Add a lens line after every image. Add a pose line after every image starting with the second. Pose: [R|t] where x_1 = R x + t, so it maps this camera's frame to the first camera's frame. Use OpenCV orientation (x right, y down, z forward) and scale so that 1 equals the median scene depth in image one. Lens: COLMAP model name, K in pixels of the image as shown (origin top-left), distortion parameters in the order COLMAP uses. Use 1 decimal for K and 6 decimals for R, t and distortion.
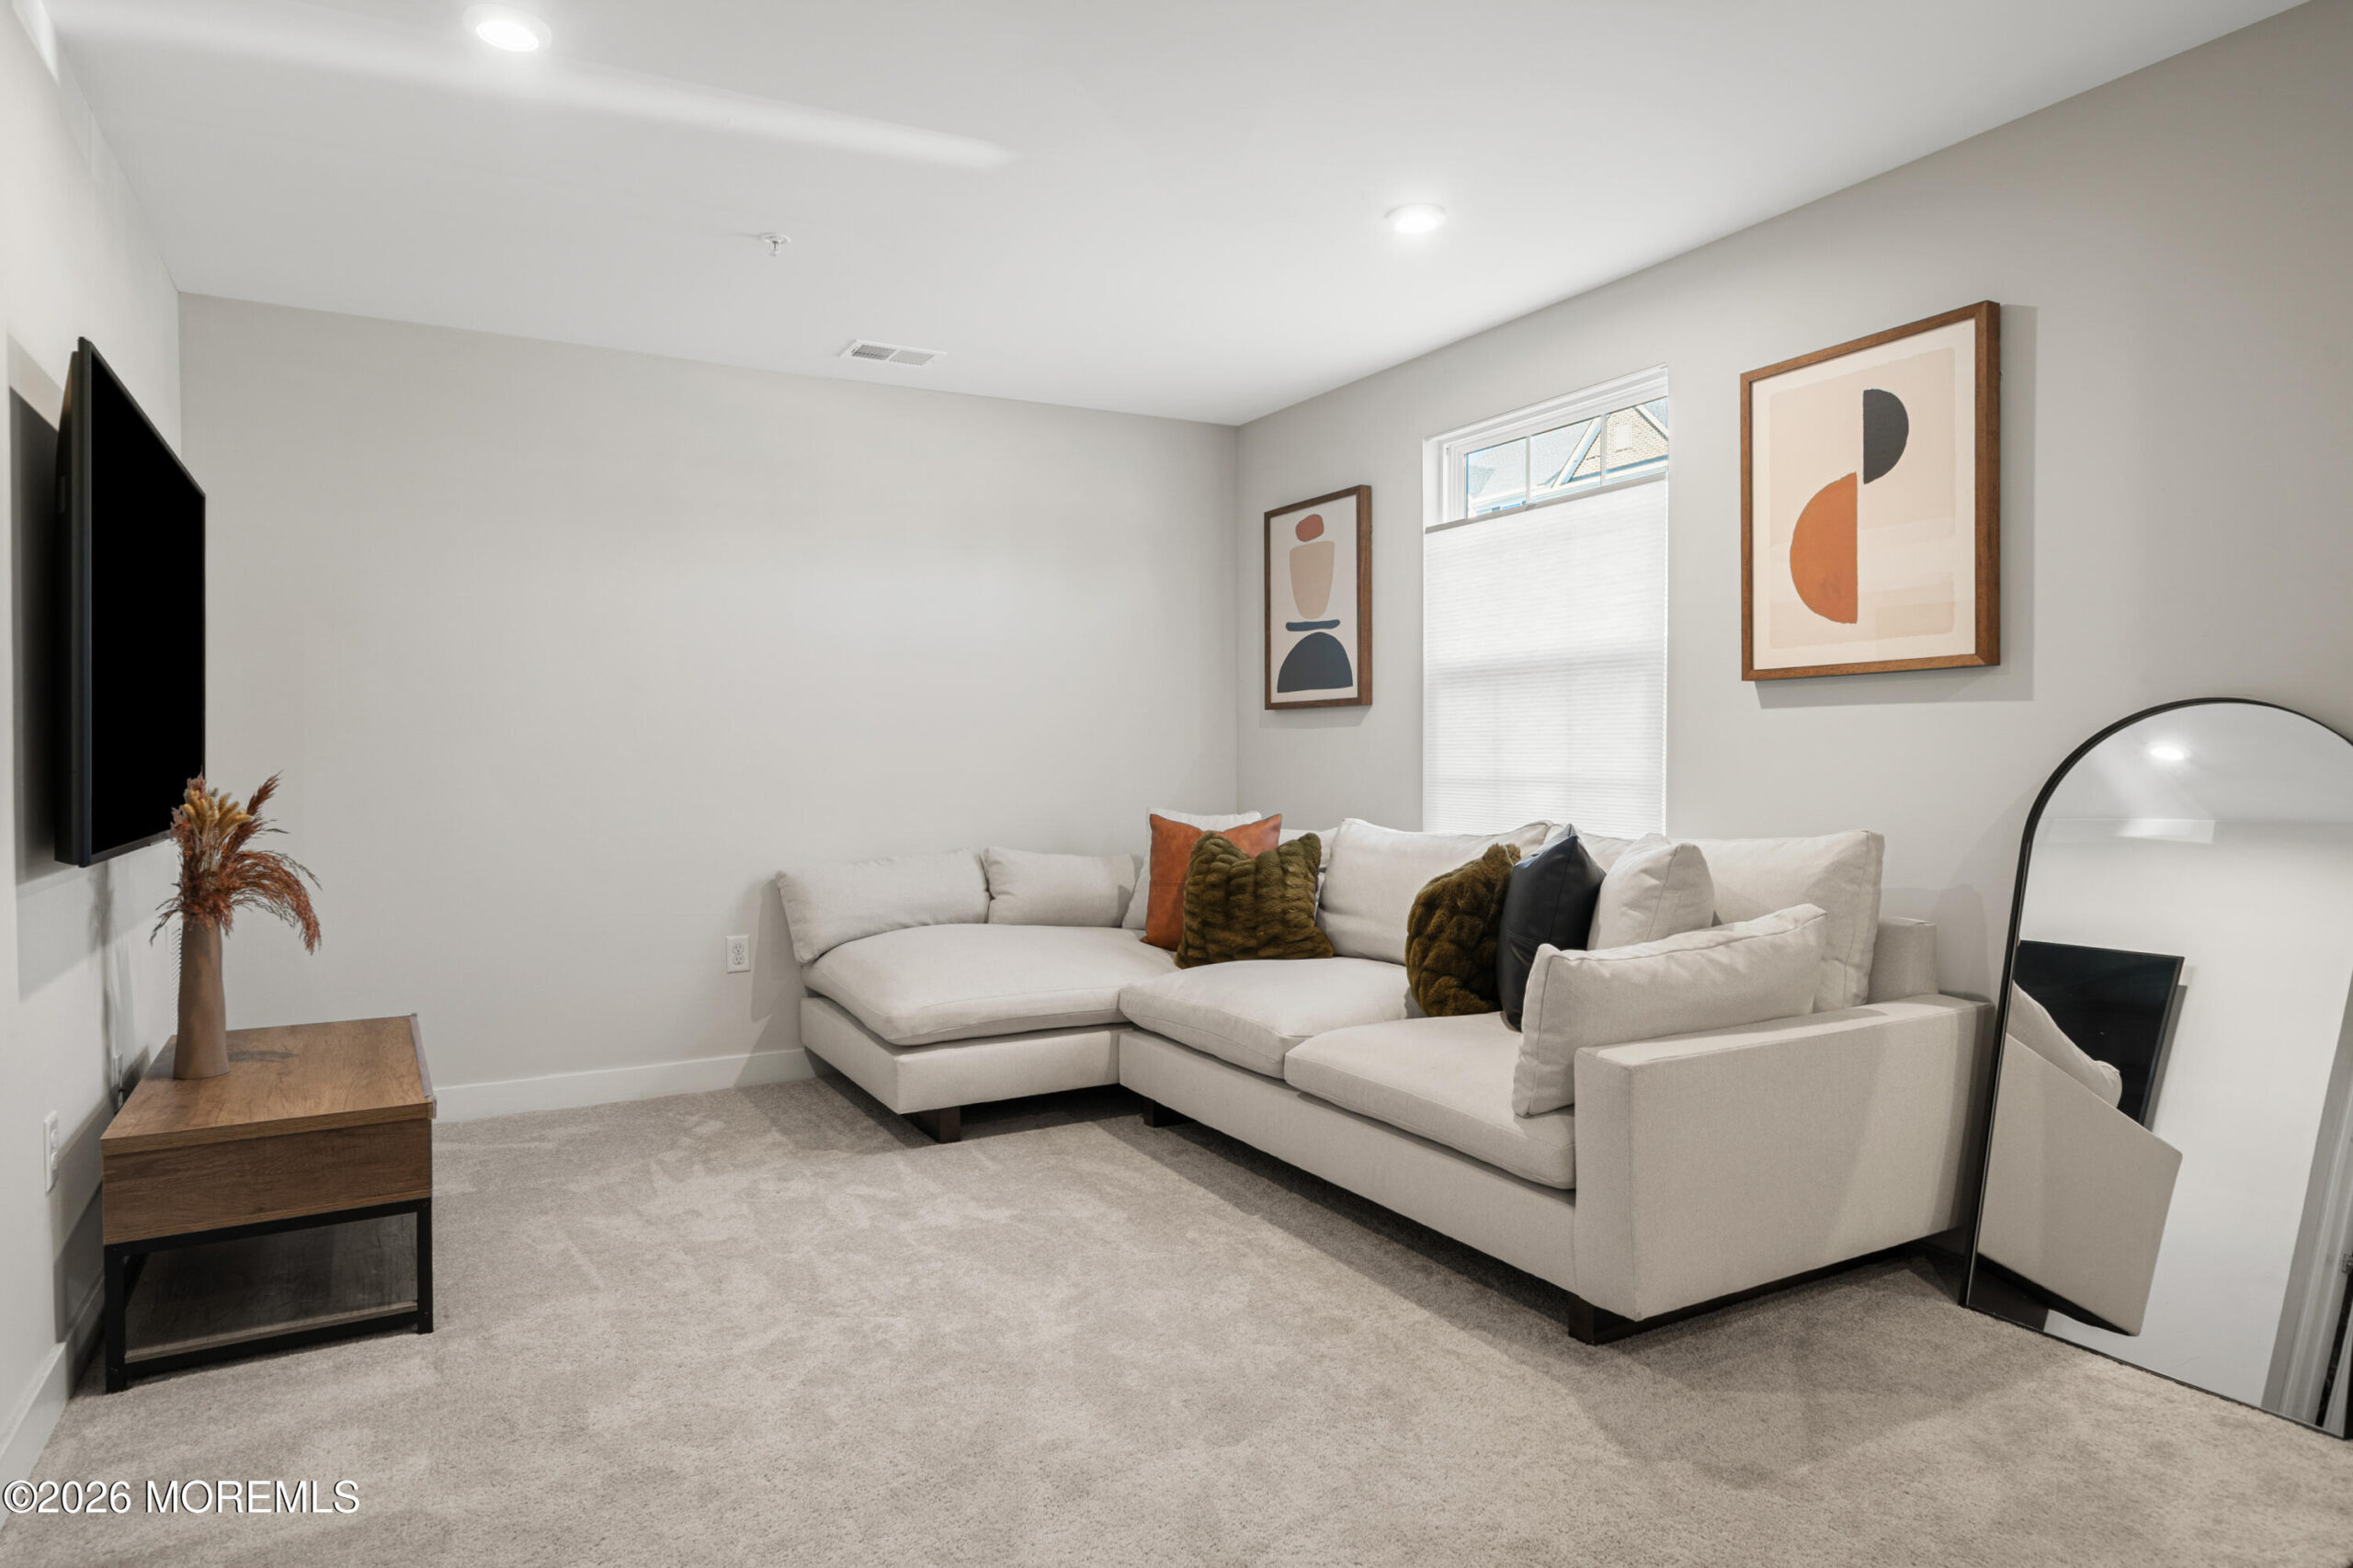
lens RADIAL K [[1347.9, 0, 1176.5], [0, 1347.9, 784.0], [0, 0, 1]] dist [-0.001195, 0.000007]
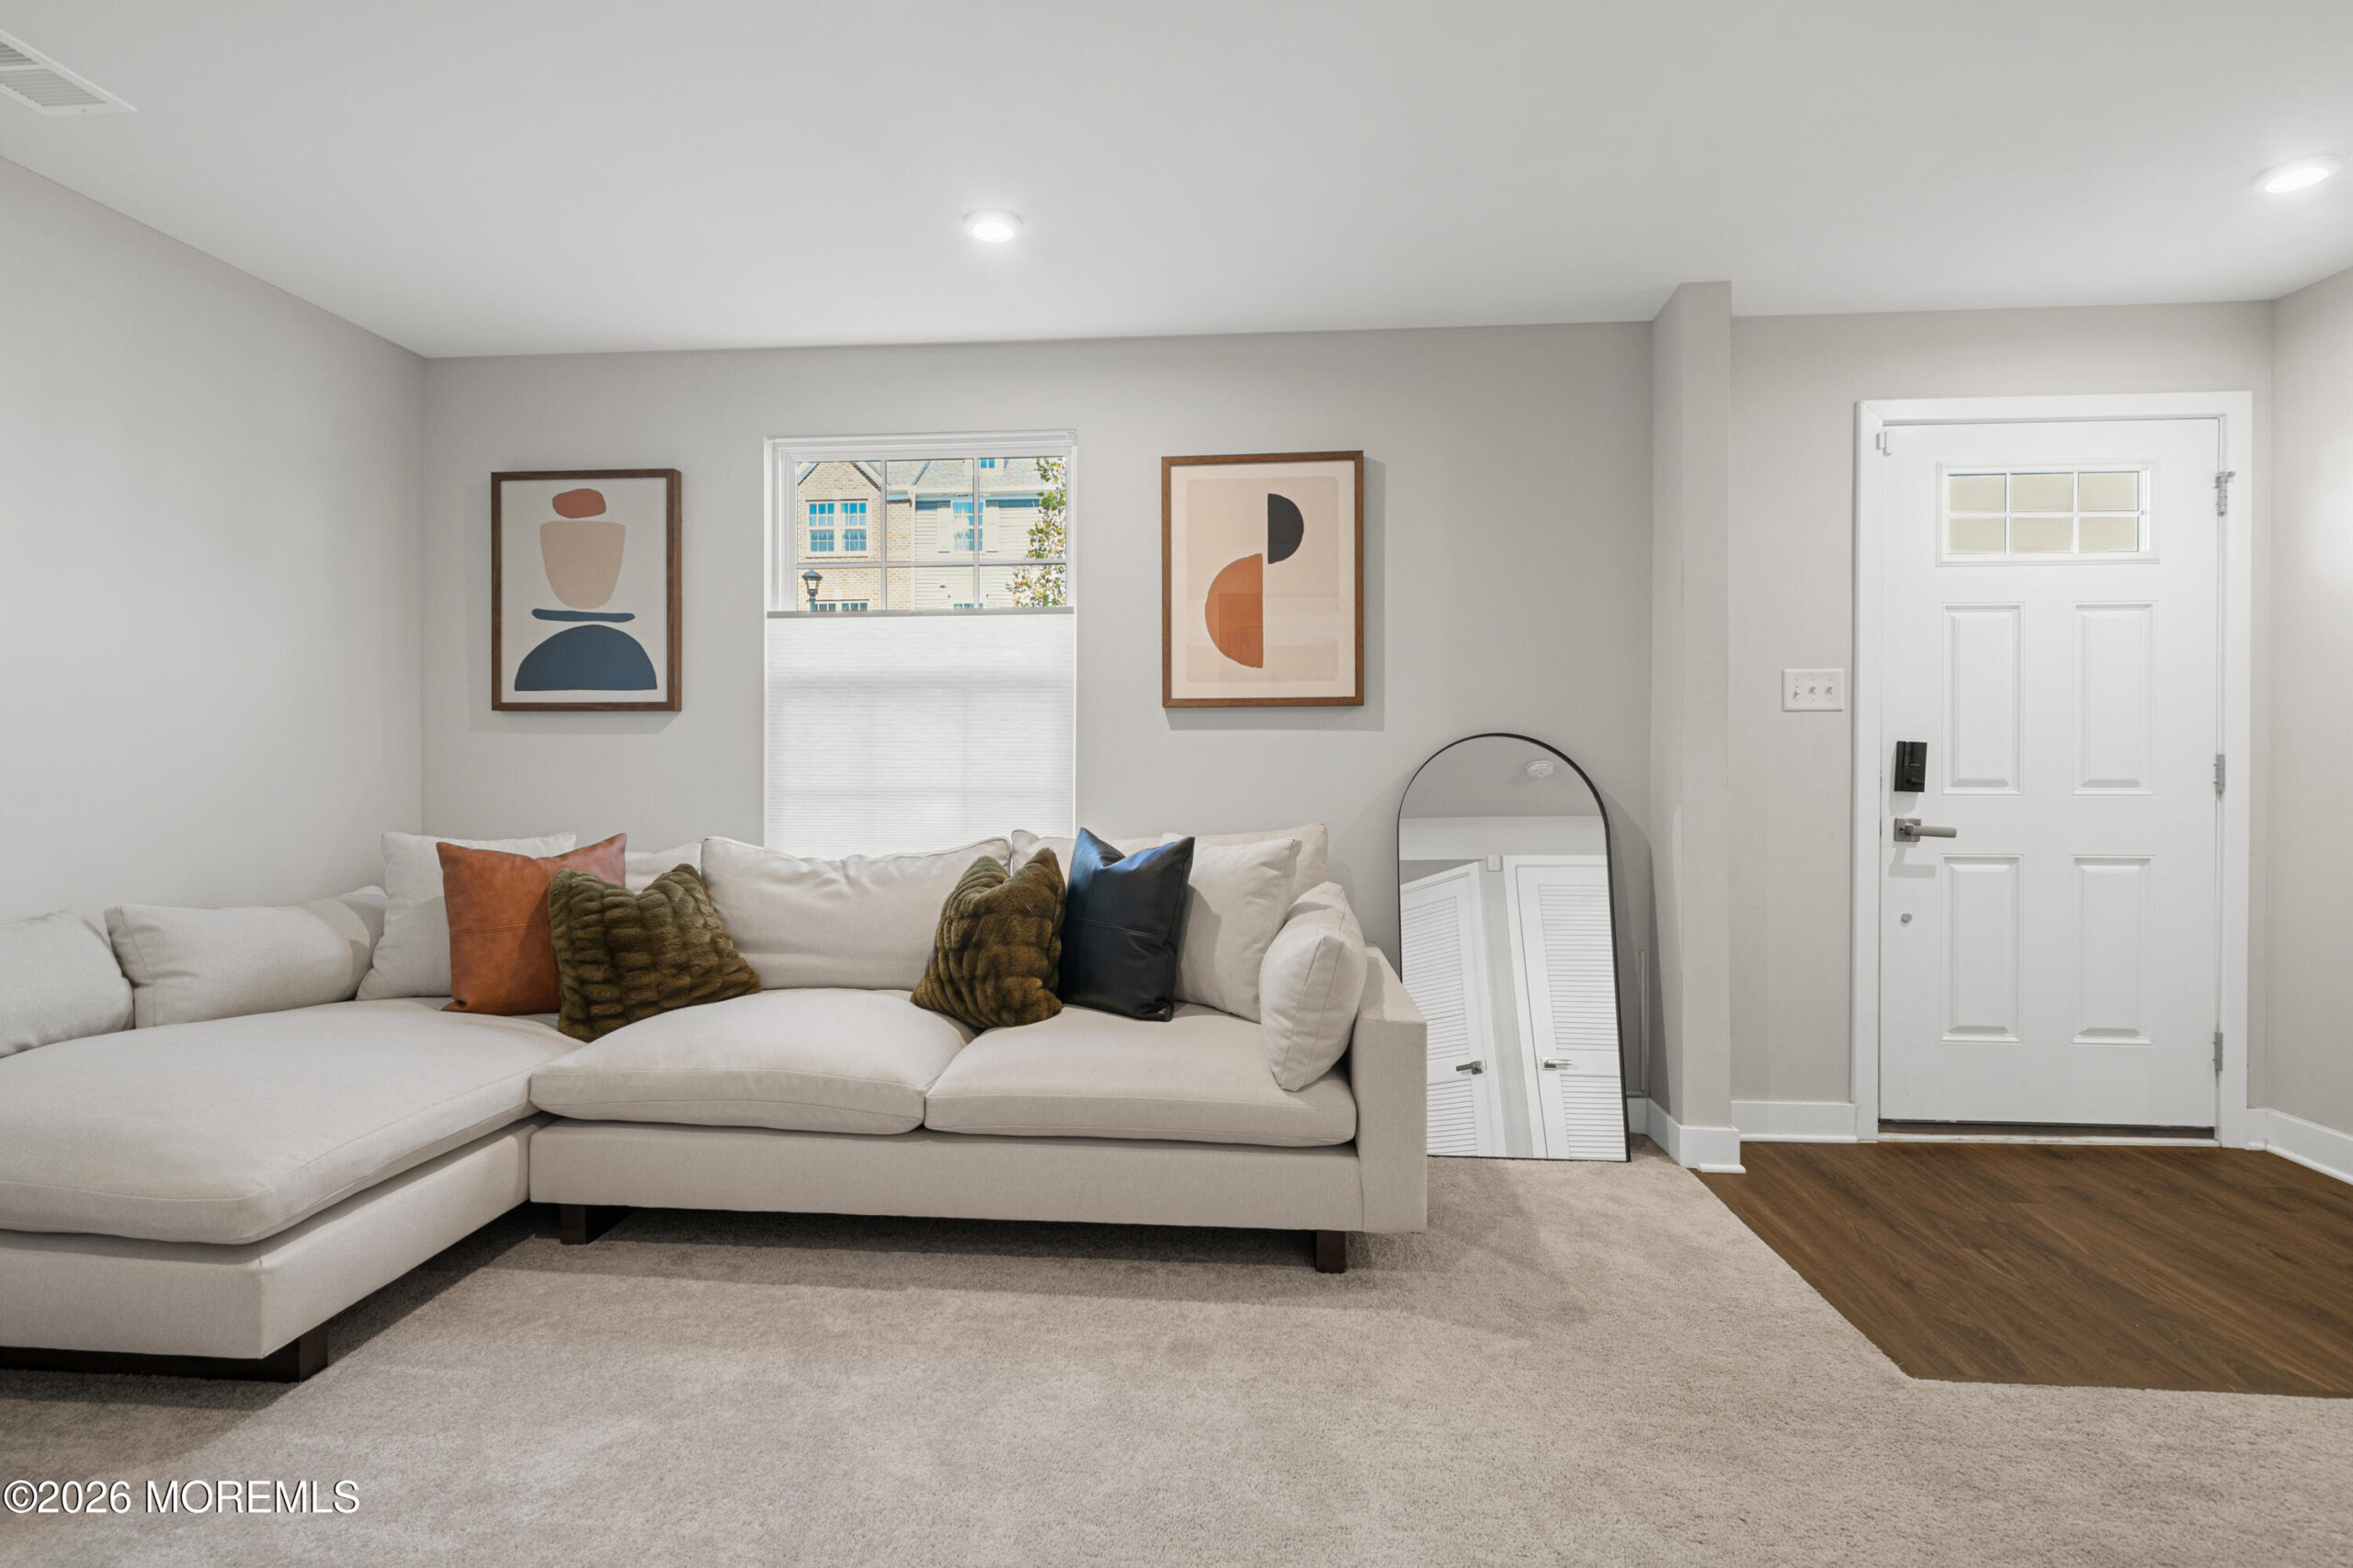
lens RADIAL K [[1130.3, 0, 1176.5], [0, 1130.3, 784.0], [0, 0, 1]] dist [-0.000042, 0.000062]
pose [[0.566201, -0.005522, 0.824248, -0.416431], [0.013856, 0.999900, -0.002820, -0.003464], [-0.824150, 0.013018, 0.566221, 0.405072]]
